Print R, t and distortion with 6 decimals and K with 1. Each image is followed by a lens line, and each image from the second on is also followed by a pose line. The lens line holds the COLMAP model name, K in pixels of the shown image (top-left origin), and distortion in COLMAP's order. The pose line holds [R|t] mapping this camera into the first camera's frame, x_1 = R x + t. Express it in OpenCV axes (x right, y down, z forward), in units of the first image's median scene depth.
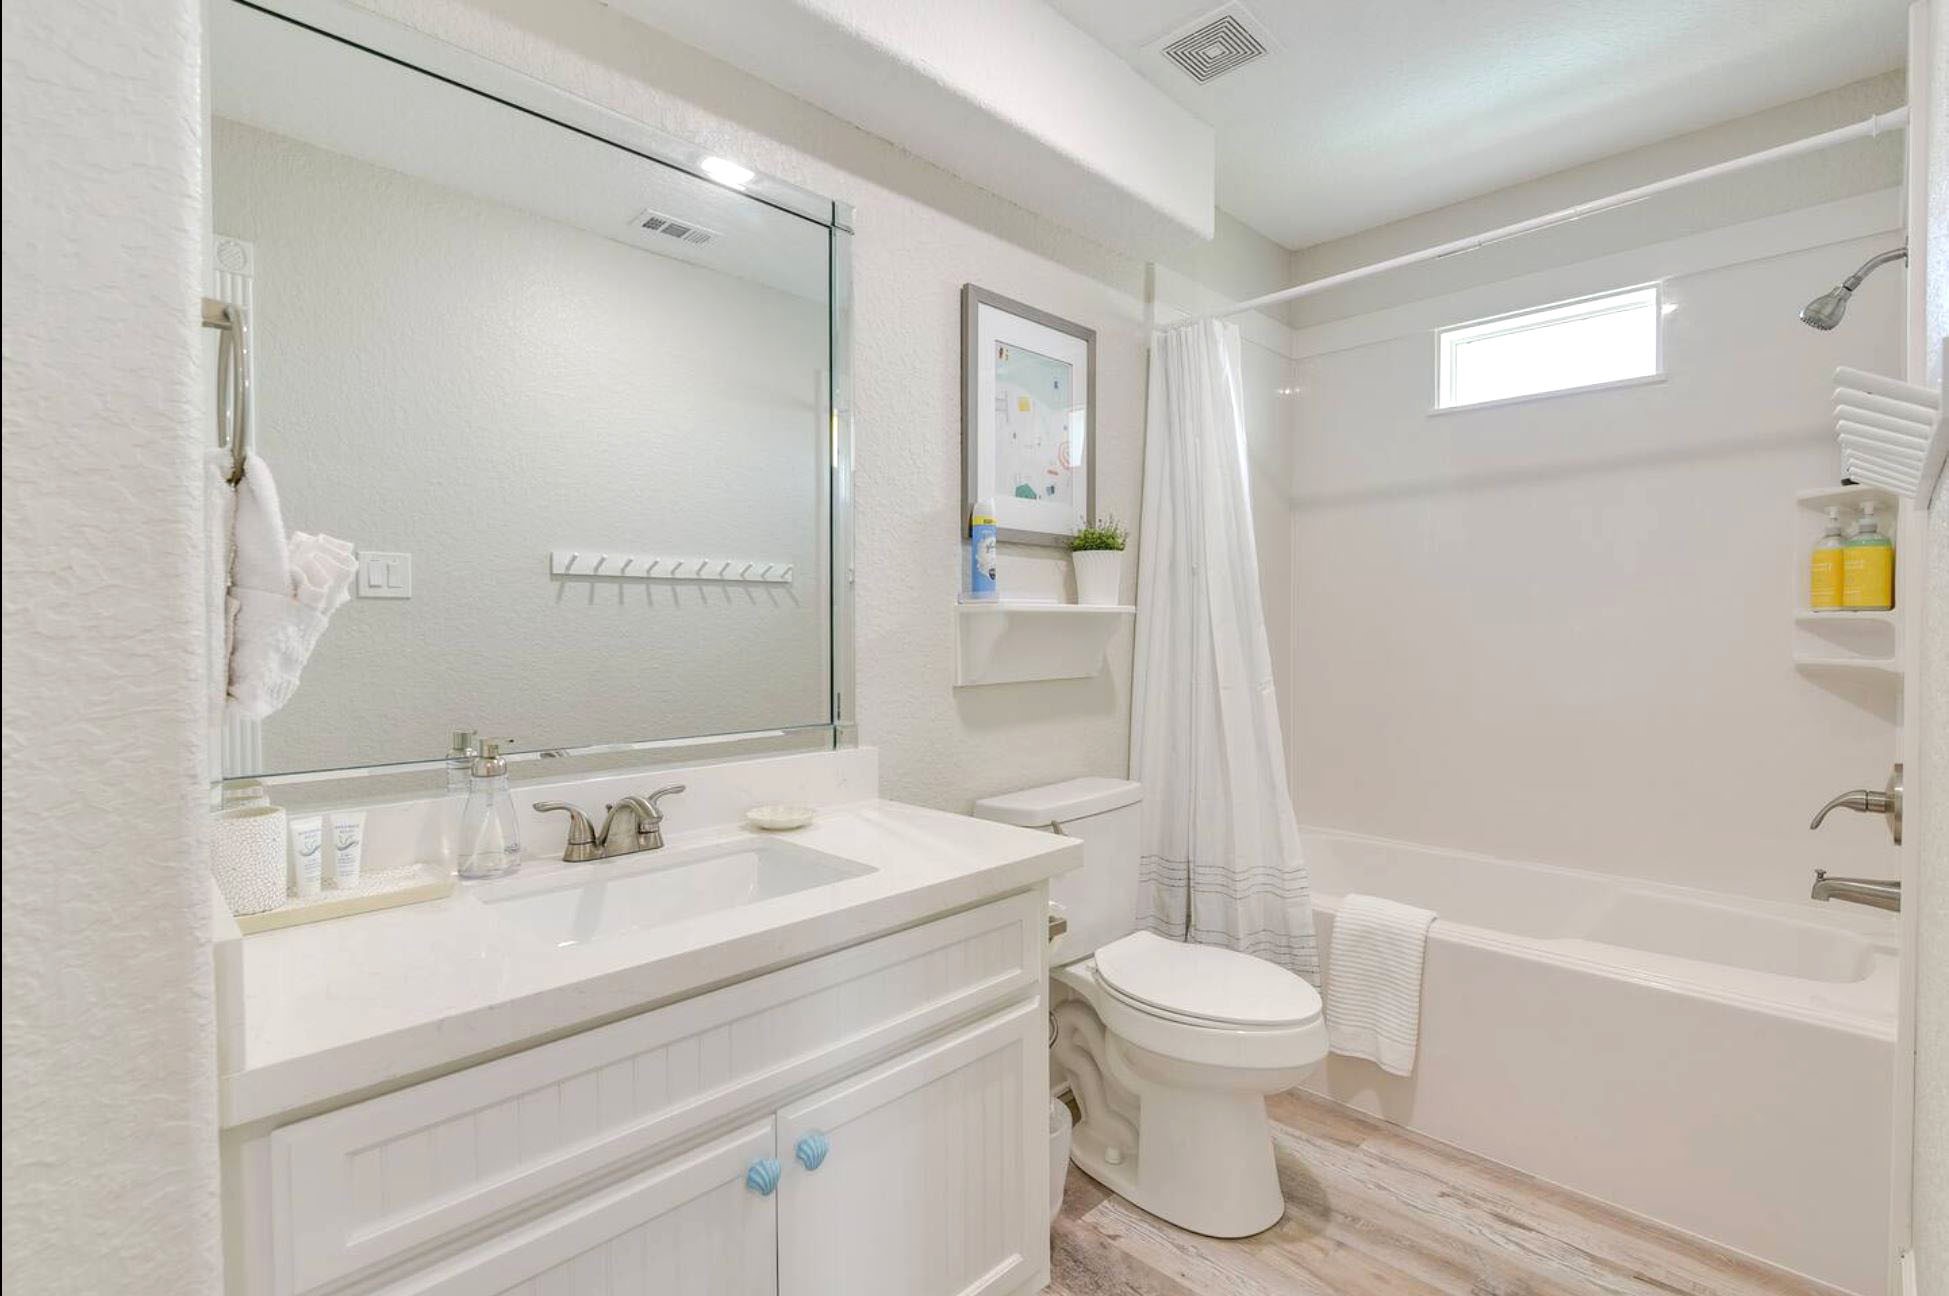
lens RADIAL K [[890.8, 0, 974.5], [0, 890.8, 648.0], [0, 0, 1]] dist [-0.002757, -0.000026]
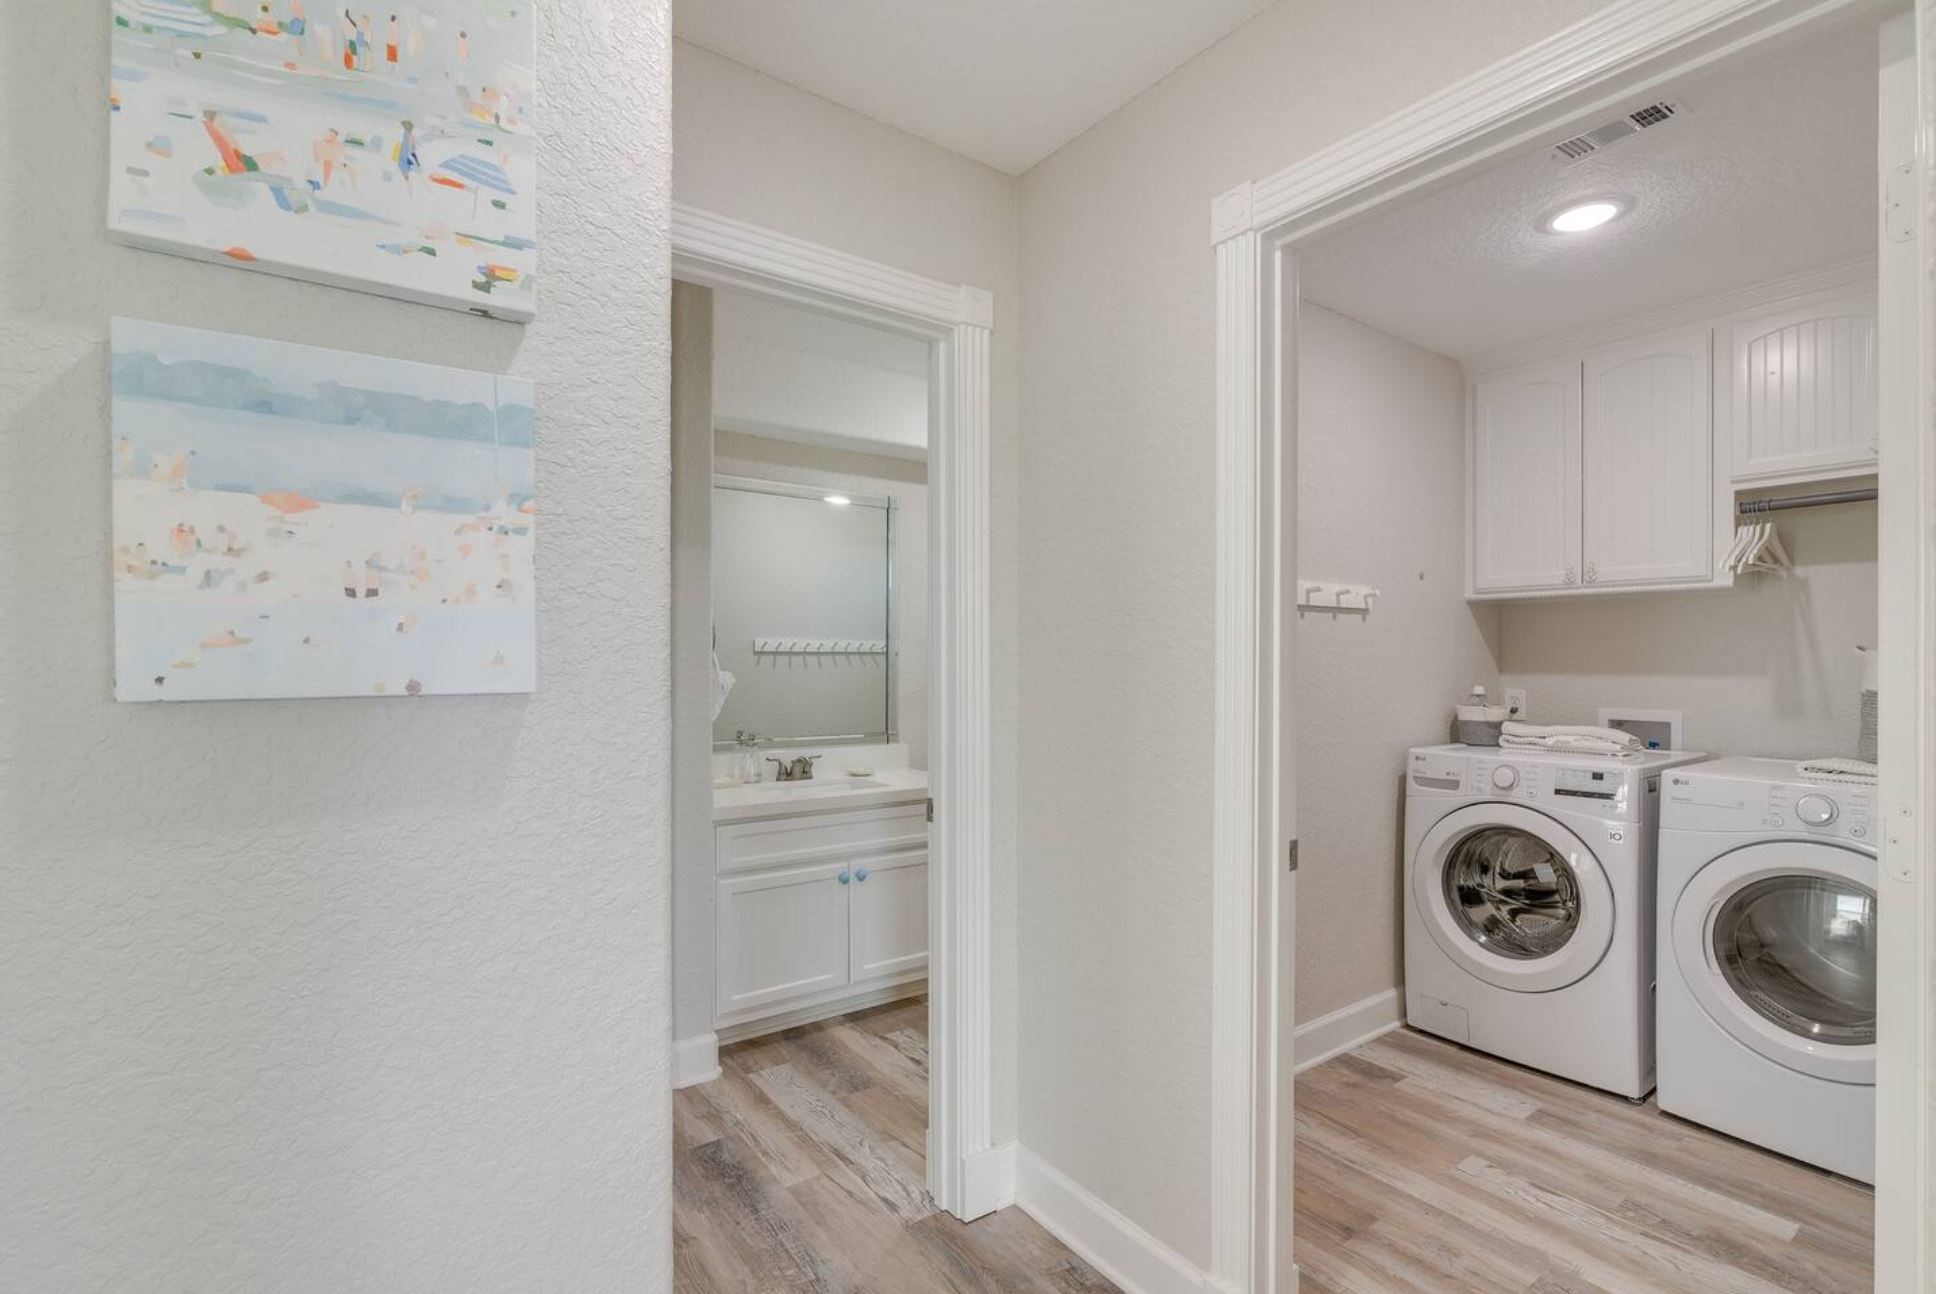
lens RADIAL K [[902.7, 0, 976.4], [0, 902.7, 656.8], [0, 0, 1]] dist [0.001327, 0.000035]
pose [[0.988174, 0.003806, -0.153290, 0.447473], [-0.007692, 0.999664, -0.024768, -0.053684], [0.153144, 0.025654, 0.987871, -1.312988]]
